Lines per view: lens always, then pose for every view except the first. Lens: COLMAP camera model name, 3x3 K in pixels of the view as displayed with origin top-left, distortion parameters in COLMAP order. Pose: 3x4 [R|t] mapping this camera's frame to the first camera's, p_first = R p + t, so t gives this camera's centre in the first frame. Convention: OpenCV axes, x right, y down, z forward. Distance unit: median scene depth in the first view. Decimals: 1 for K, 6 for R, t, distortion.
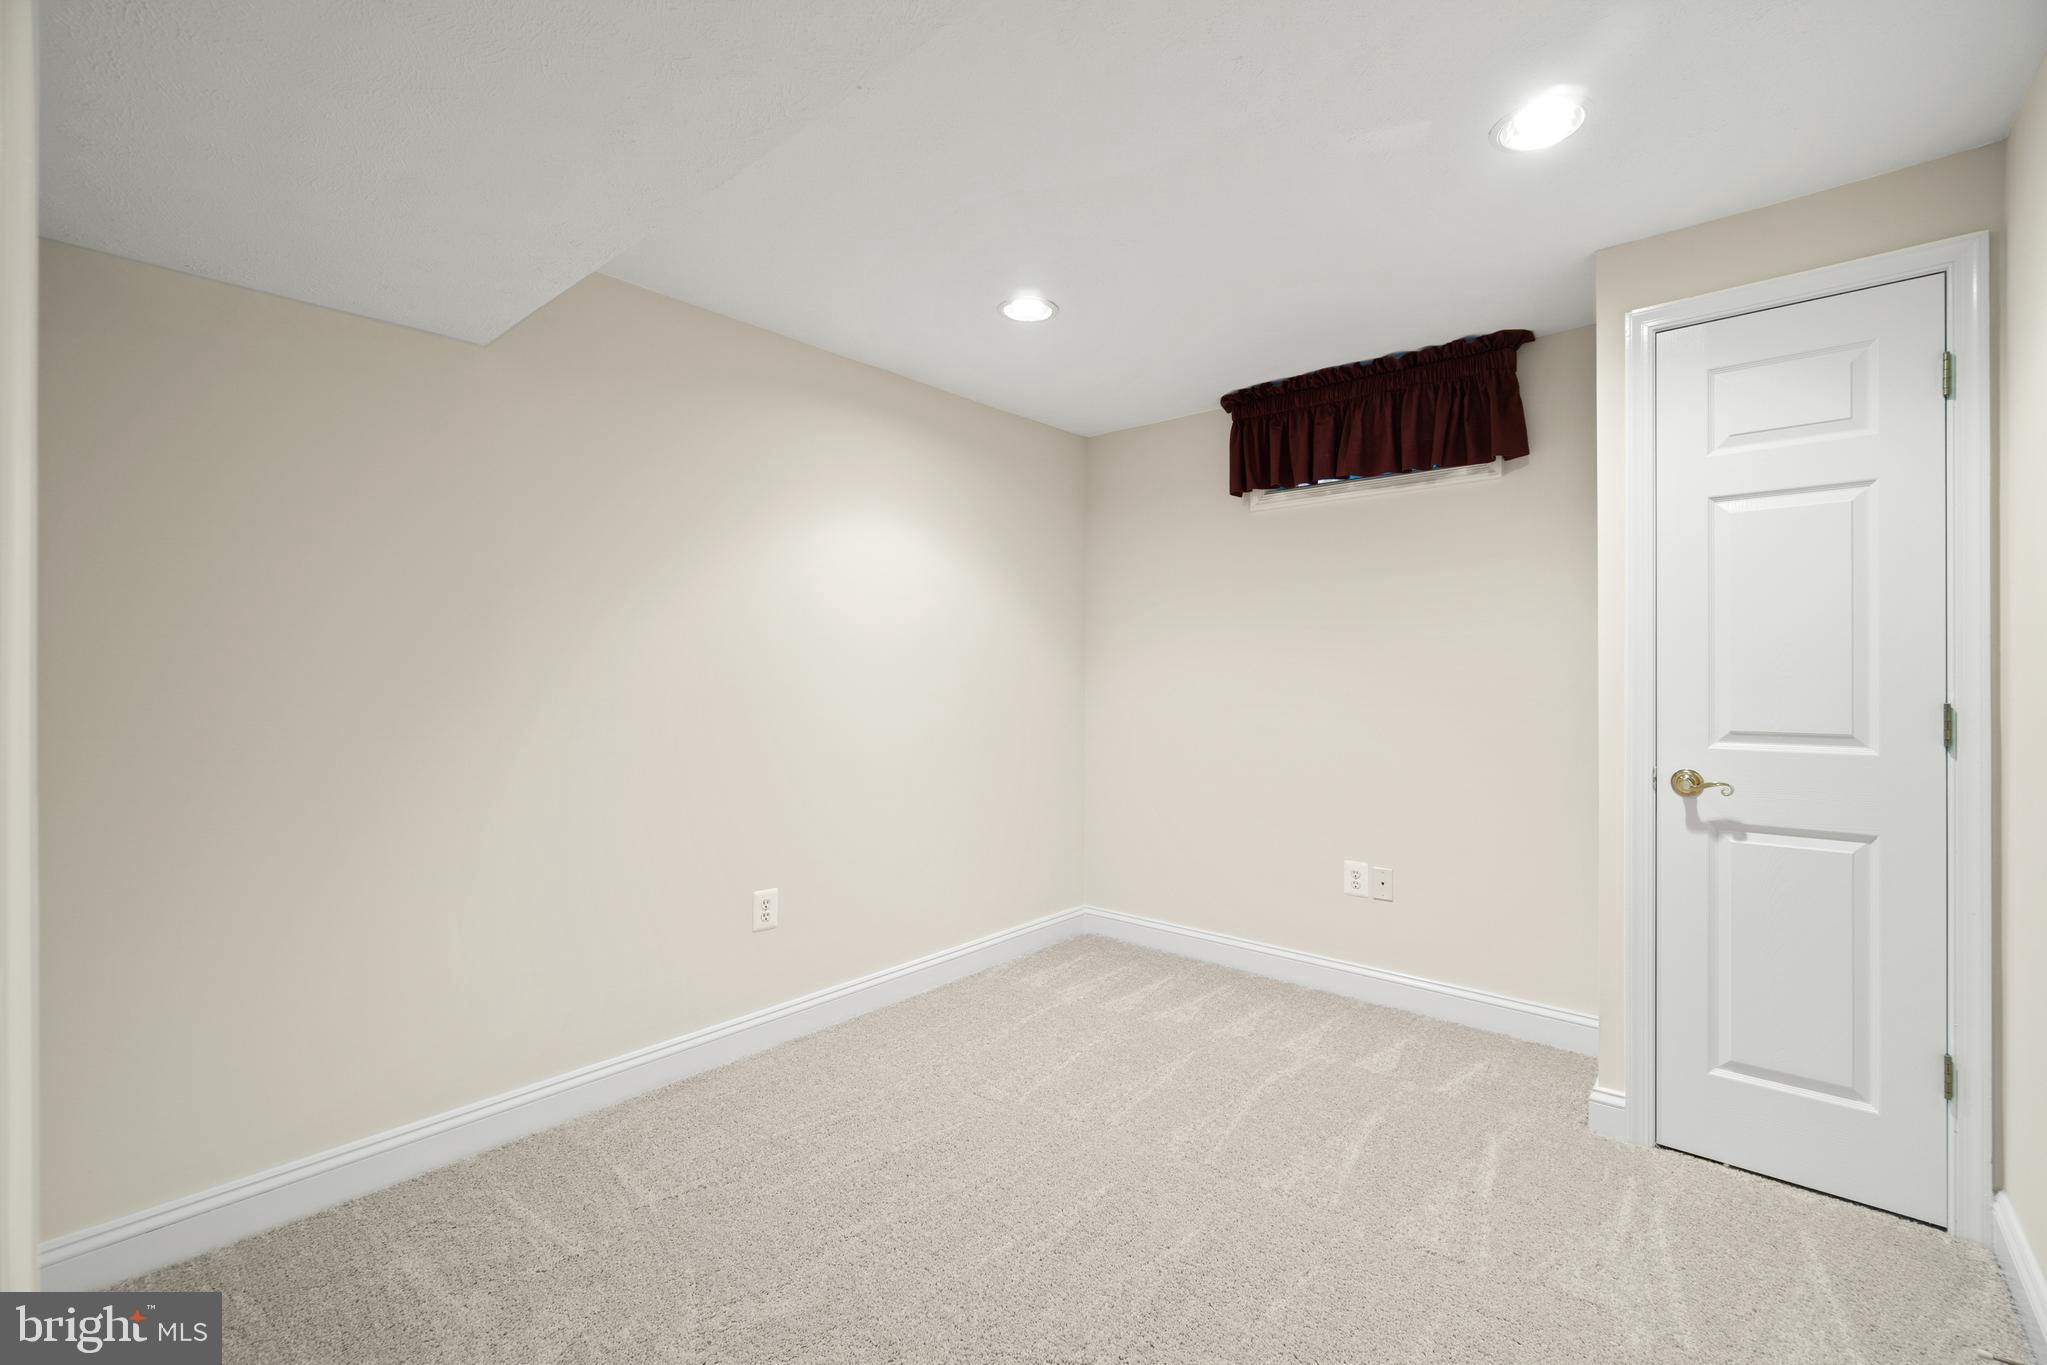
lens RADIAL K [[886.8, 0, 1017.9], [0, 886.8, 672.4], [0, 0, 1]] dist [0.001502, -0.000273]
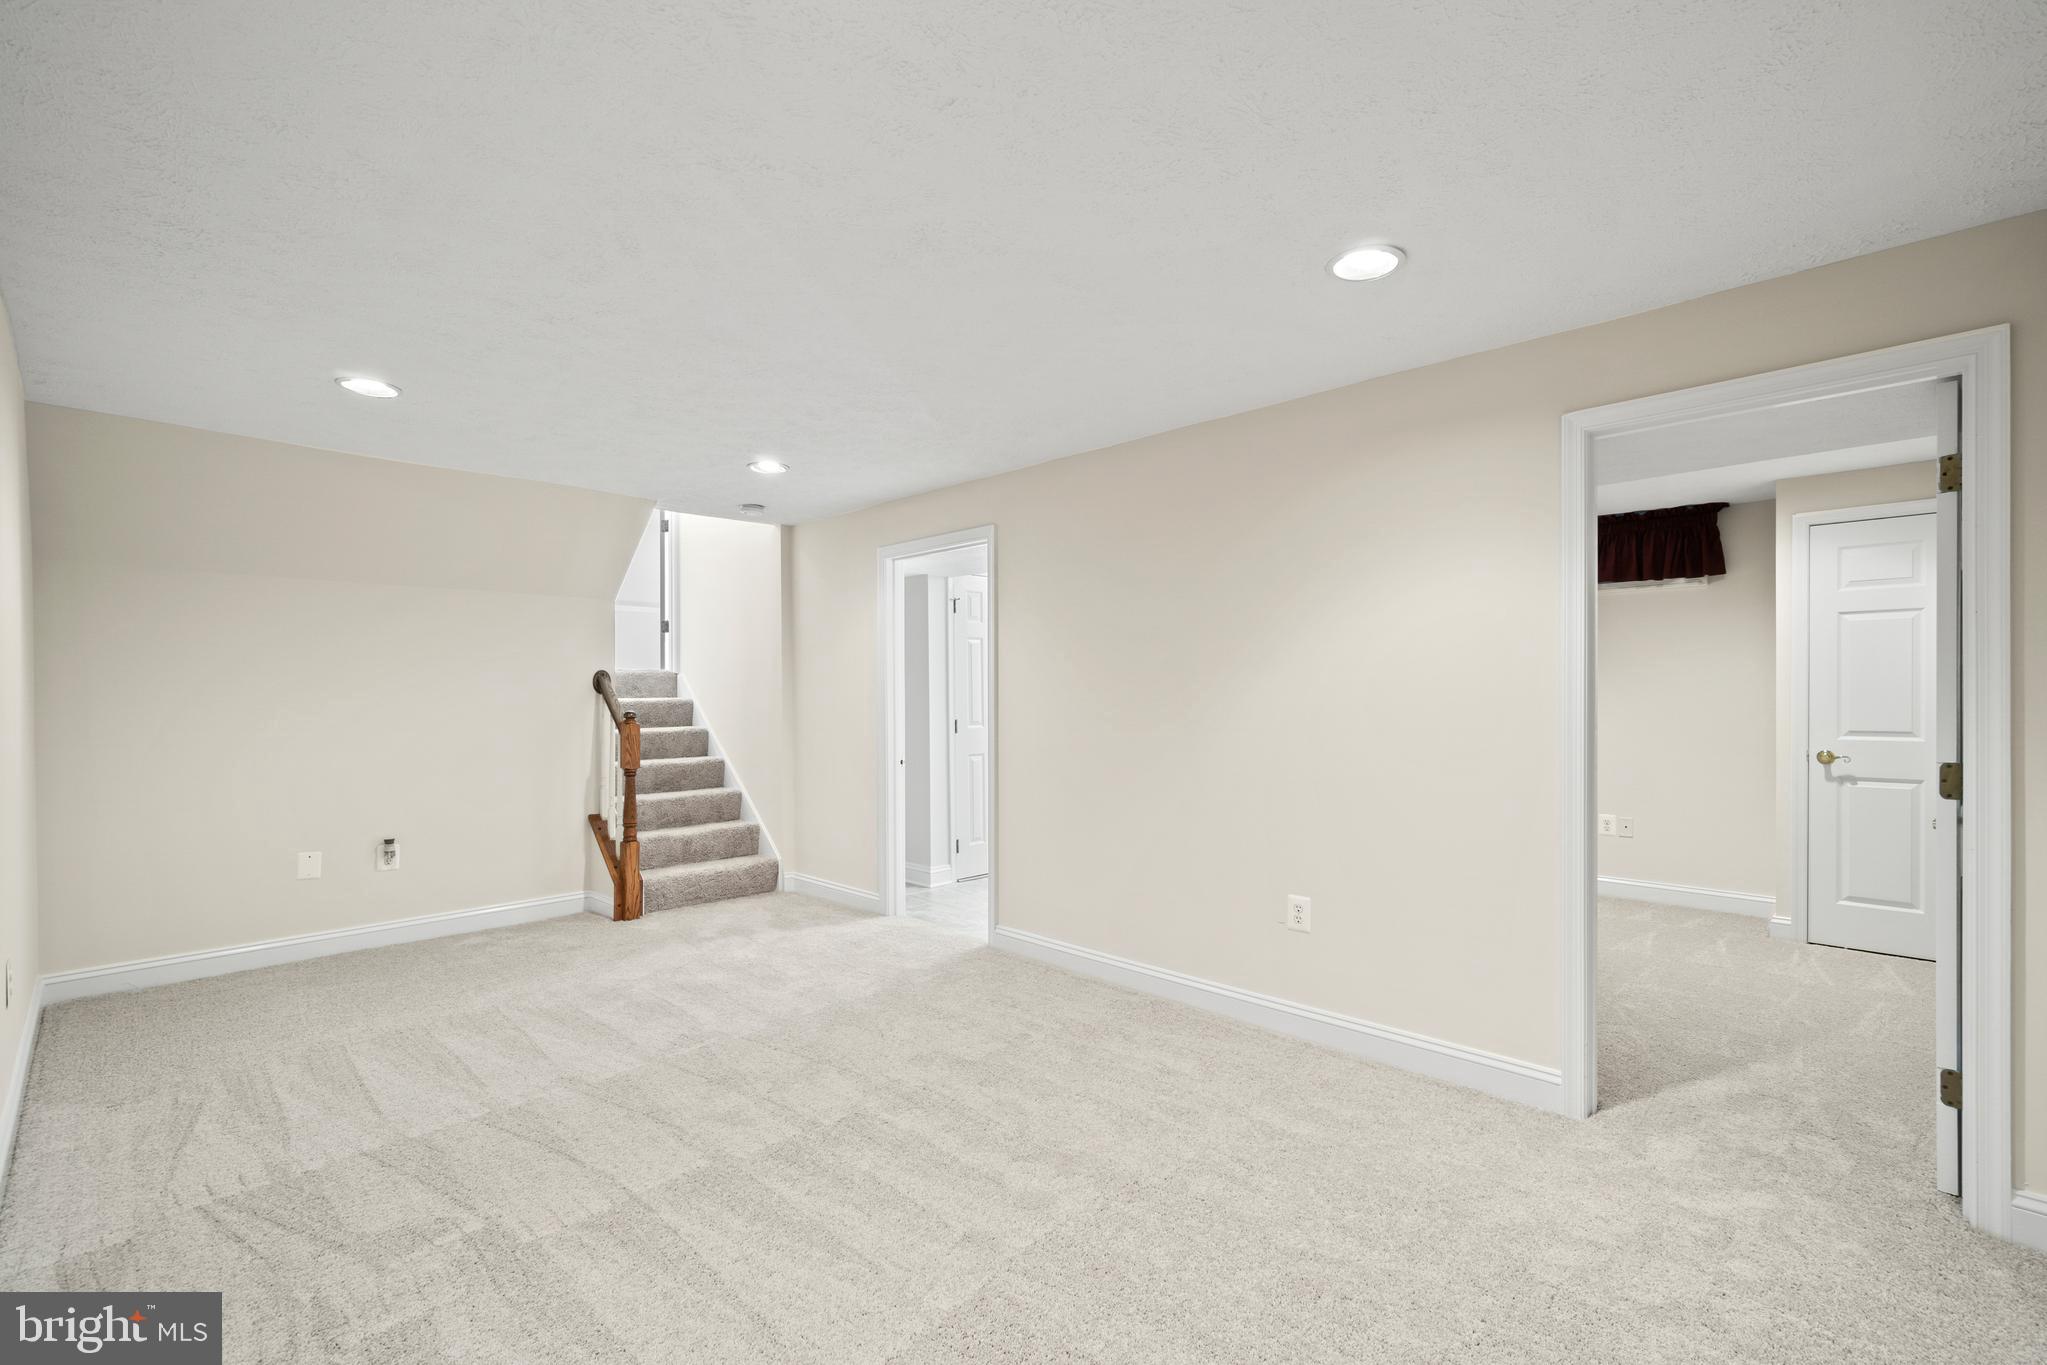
lens RADIAL K [[886.8, 0, 1028.6], [0, 886.8, 694.6], [0, 0, 1]] dist [0.001502, -0.000273]
pose [[0.997284, 0.004813, -0.073501, -0.867433], [-0.004825, 0.999988, 0.000024, -0.005727], [0.073500, 0.000331, 0.997295, -1.096967]]
